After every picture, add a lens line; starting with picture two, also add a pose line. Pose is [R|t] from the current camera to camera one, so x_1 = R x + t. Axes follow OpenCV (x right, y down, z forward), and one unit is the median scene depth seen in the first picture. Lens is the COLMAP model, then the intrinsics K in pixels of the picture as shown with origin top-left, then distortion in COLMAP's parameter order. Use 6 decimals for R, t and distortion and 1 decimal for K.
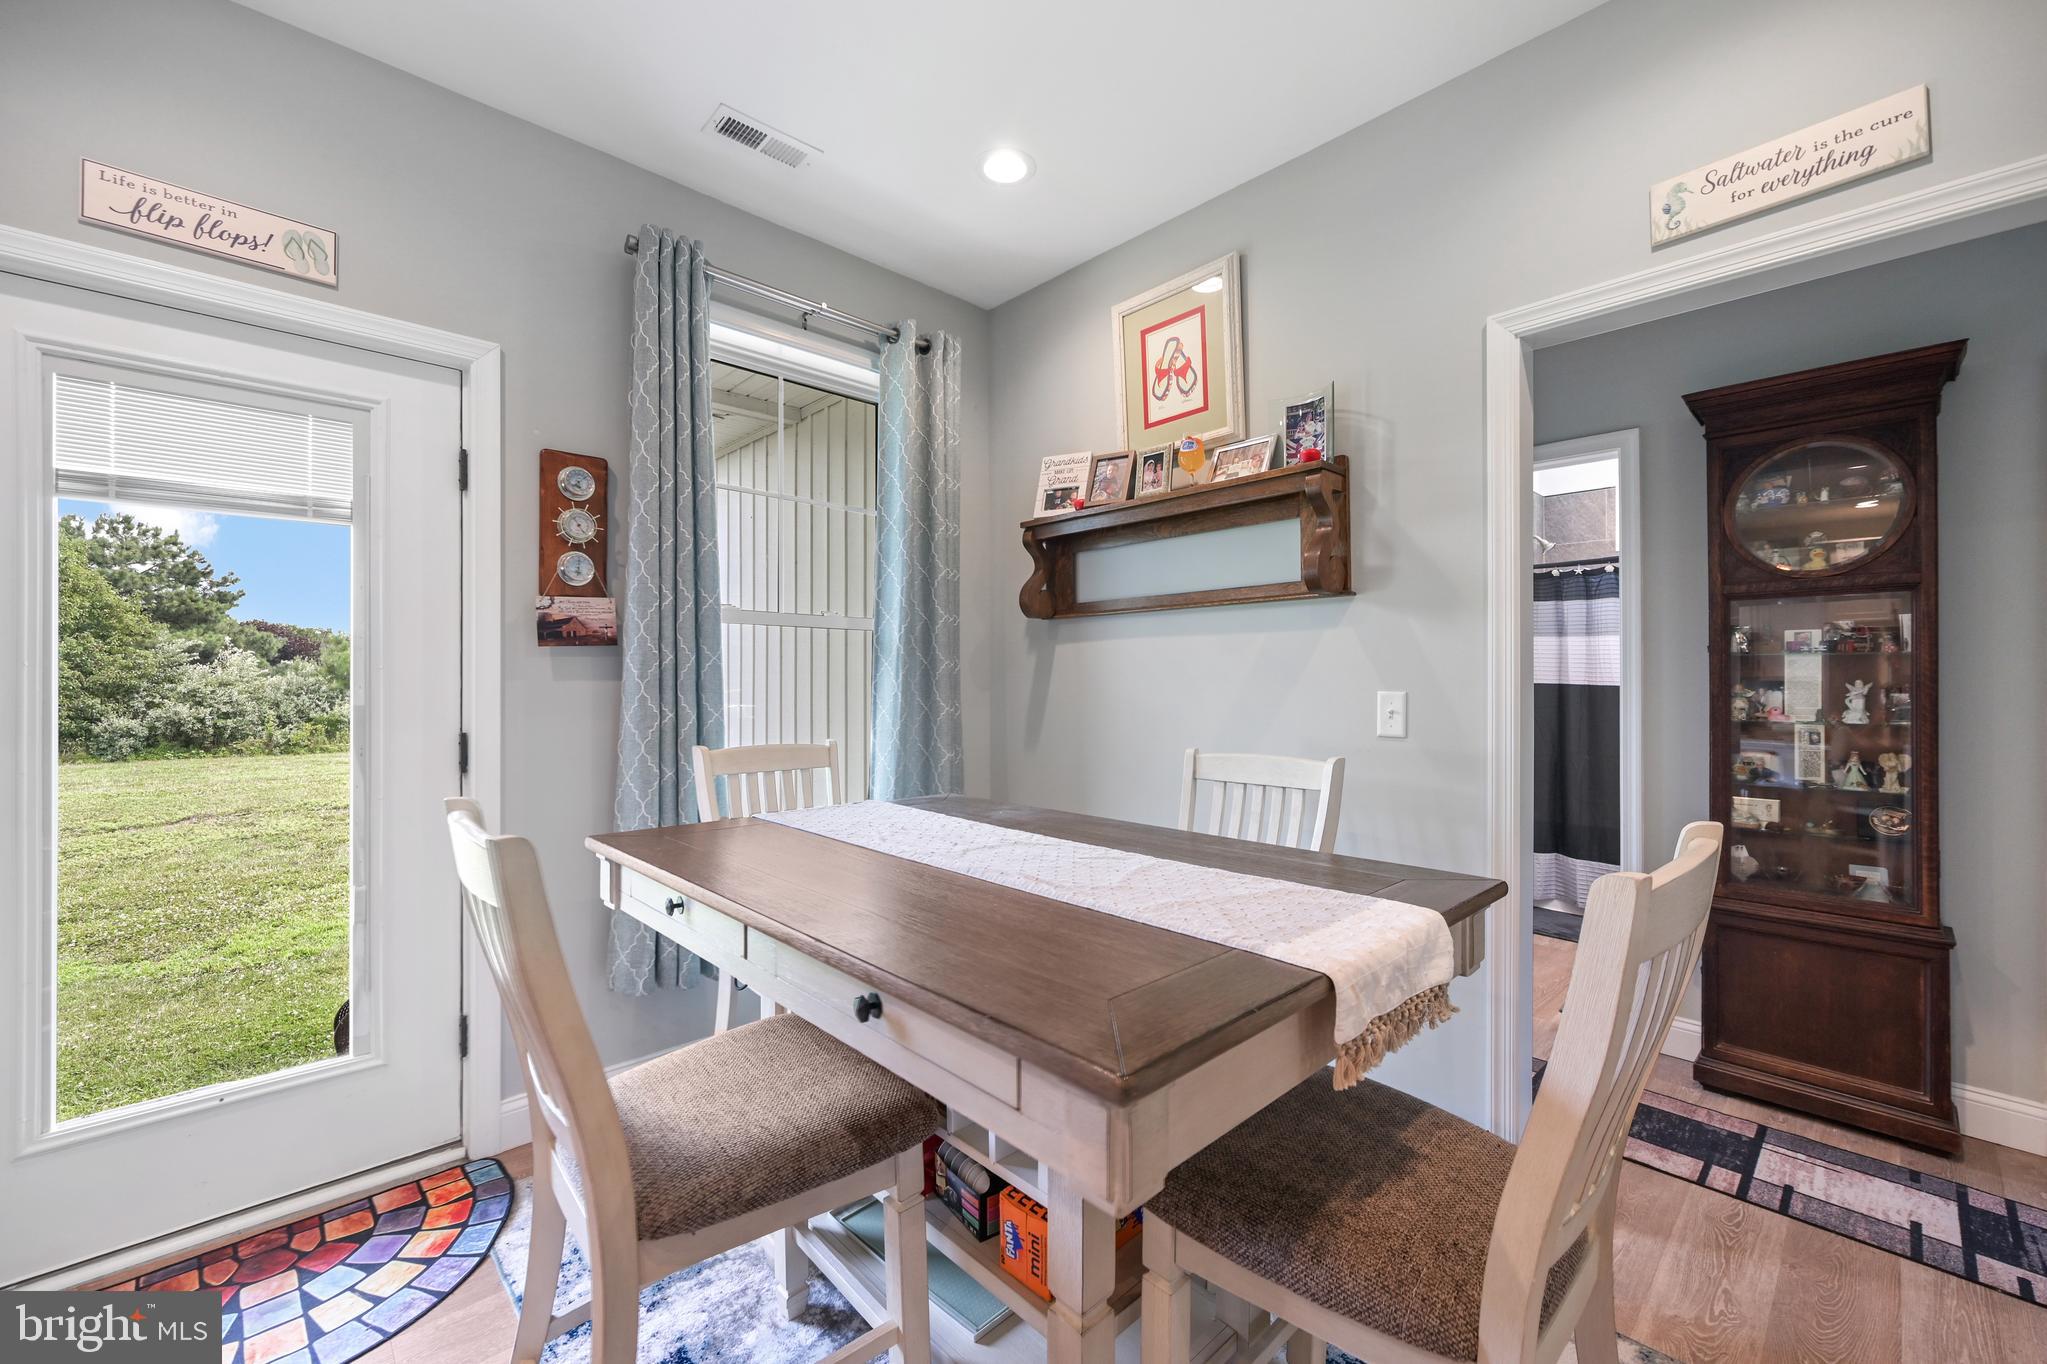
lens RADIAL K [[838.2, 0, 1047.7], [0, 838.2, 679.9], [0, 0, 1]] dist [0.000929, -0.000263]
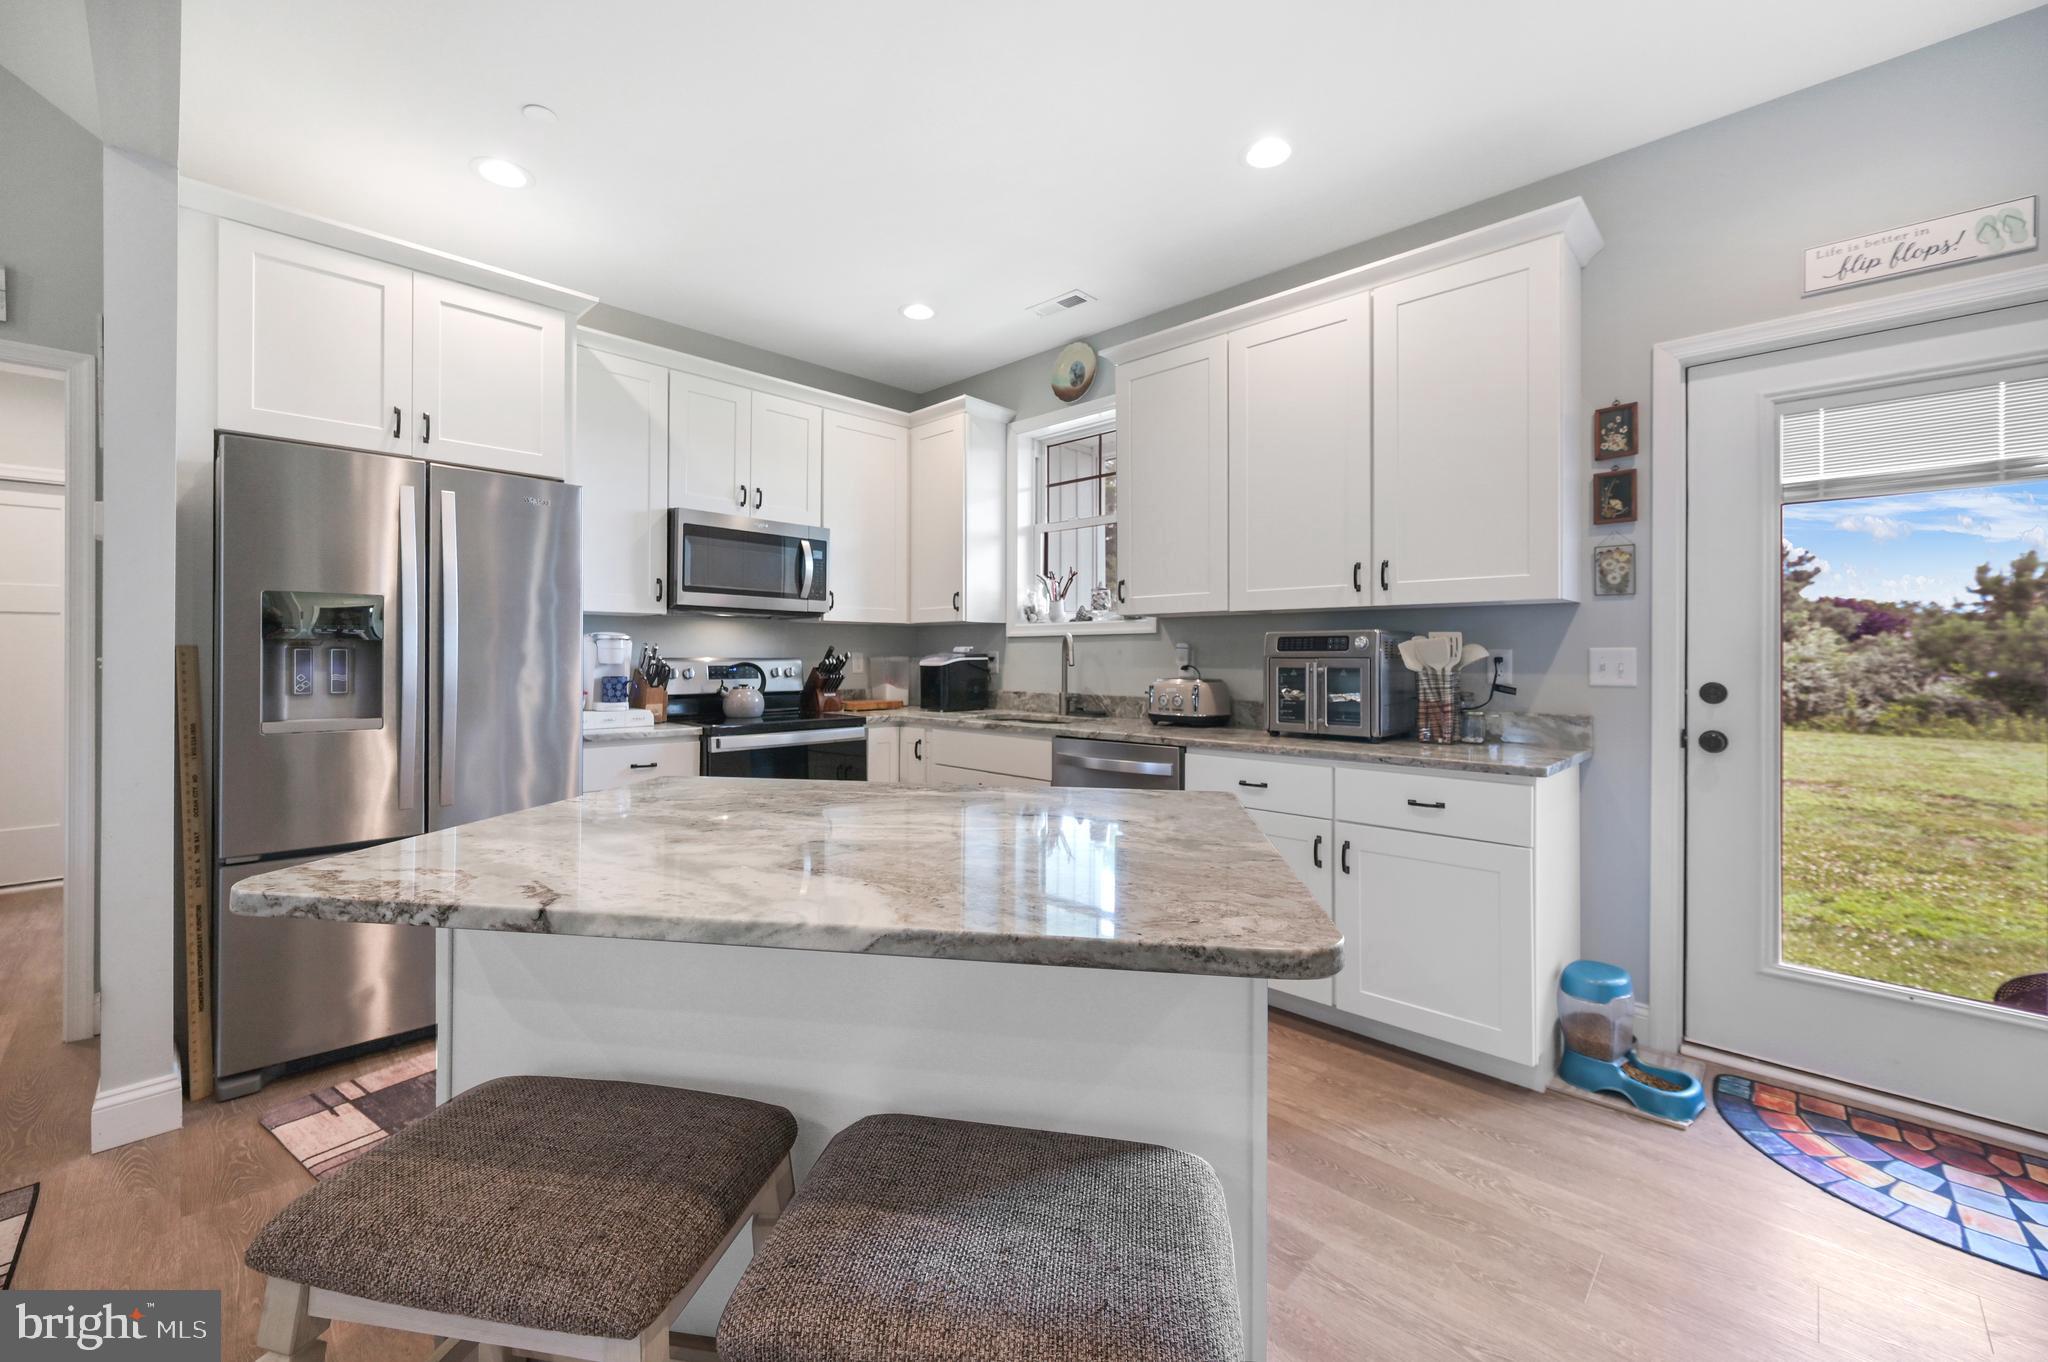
lens RADIAL K [[830.8, 0, 1000.5], [0, 830.8, 653.1], [0, 0, 1]] dist [0.002526, 0.001566]
pose [[0.033075, -0.002321, -0.999450, 0.085103], [-0.003146, 0.999992, -0.002426, 0.019557], [0.999448, 0.003224, 0.033068, -0.195462]]
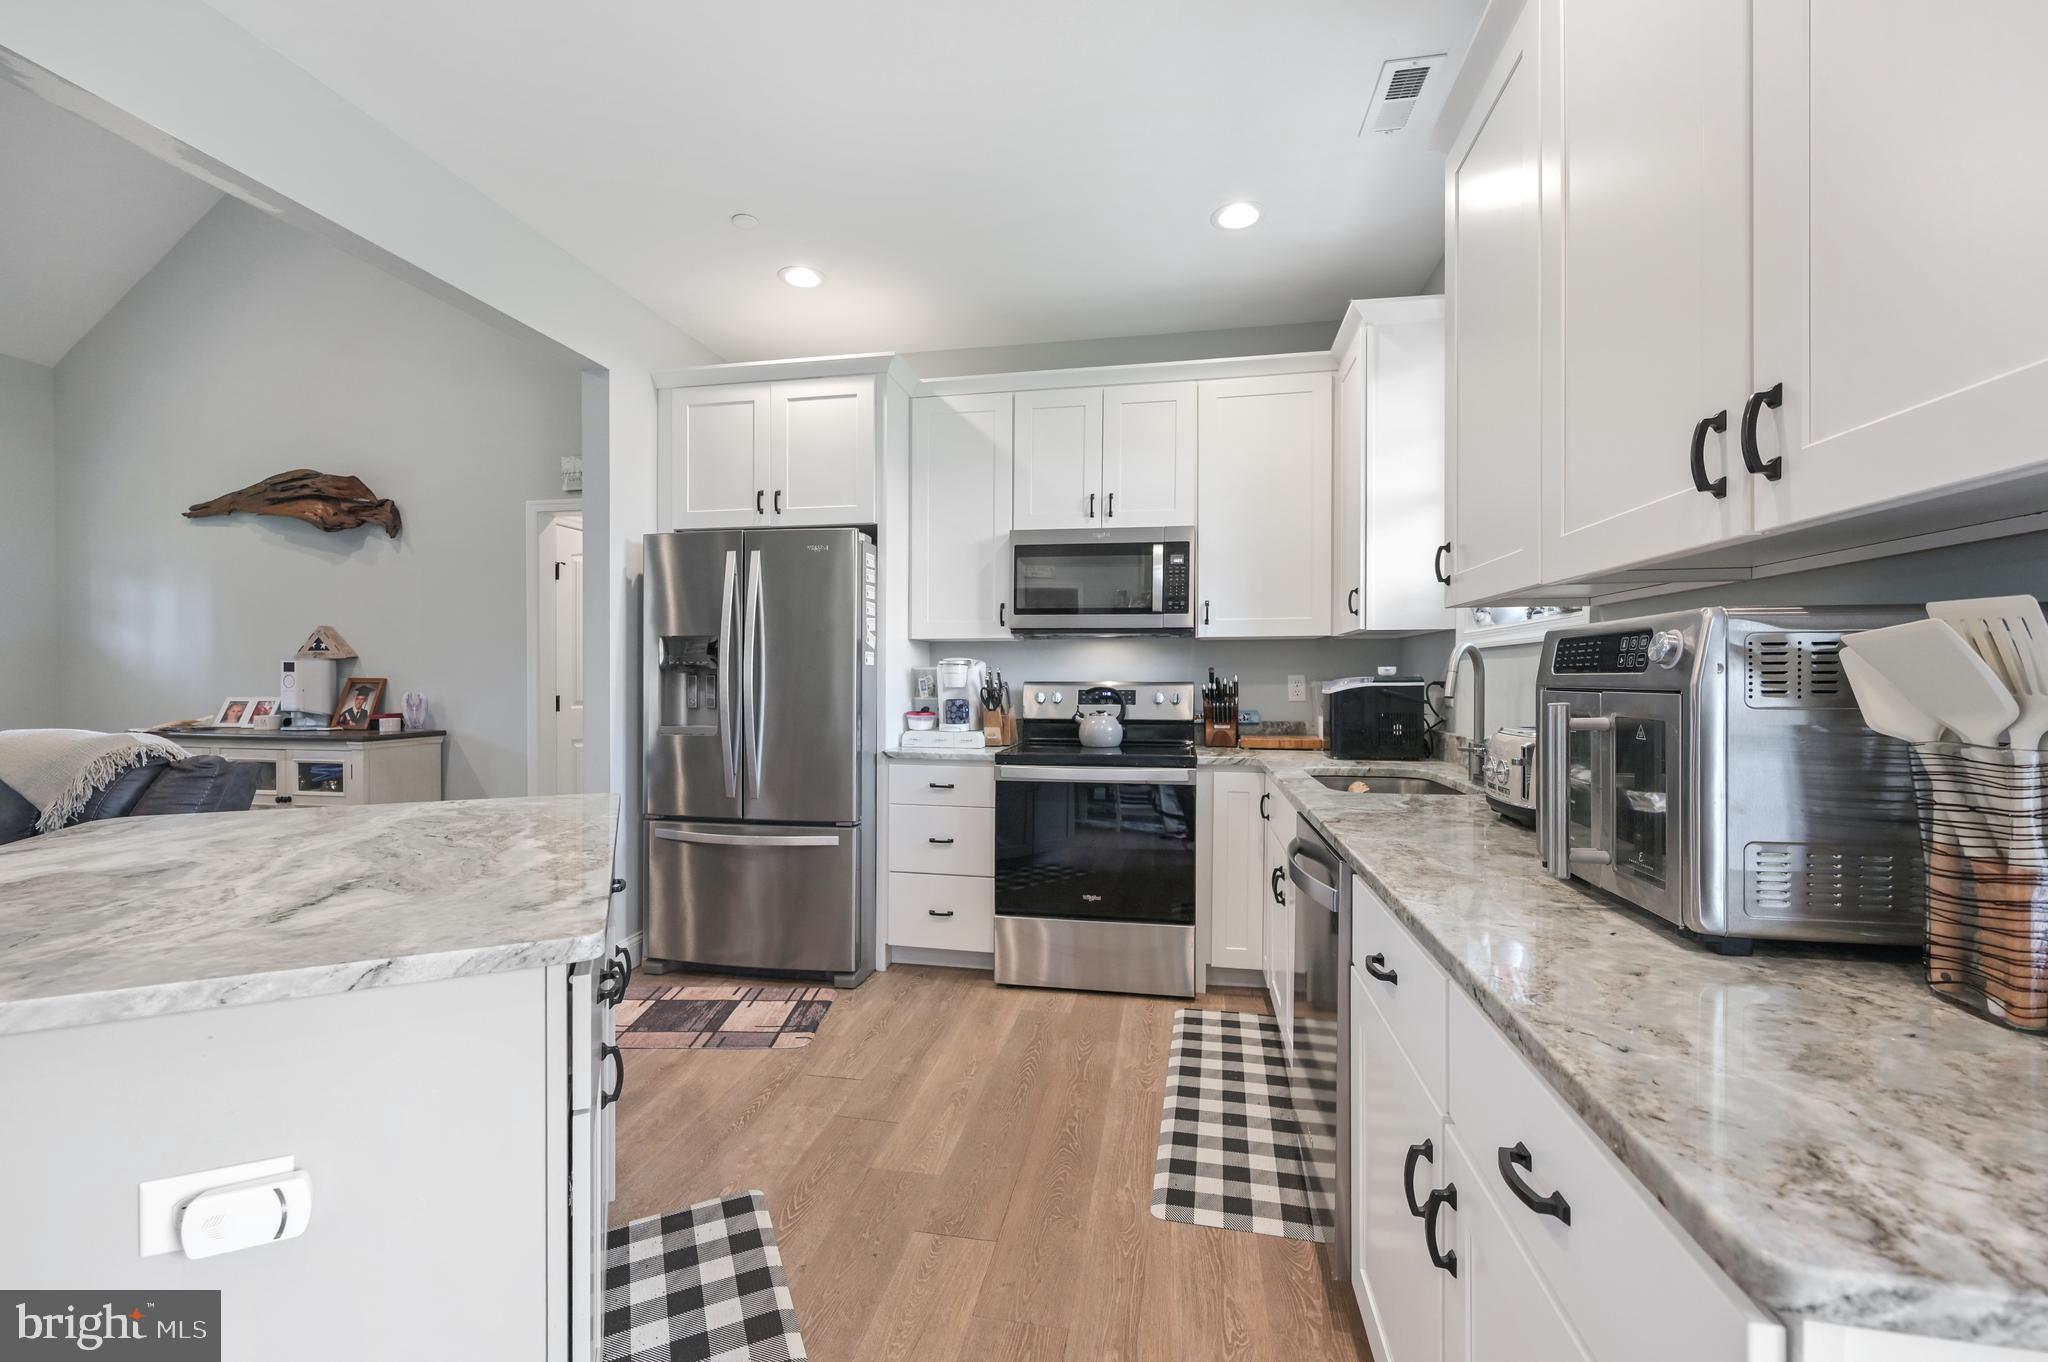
lens RADIAL K [[830.8, 0, 1016.8], [0, 830.8, 683.5], [0, 0, 1]] dist [0.002526, 0.001566]
pose [[-0.809982, 0.006972, -0.586413, -0.441517], [0.000782, 0.999941, 0.010808, 0.014154], [0.586454, 0.008296, -0.809940, 0.353636]]
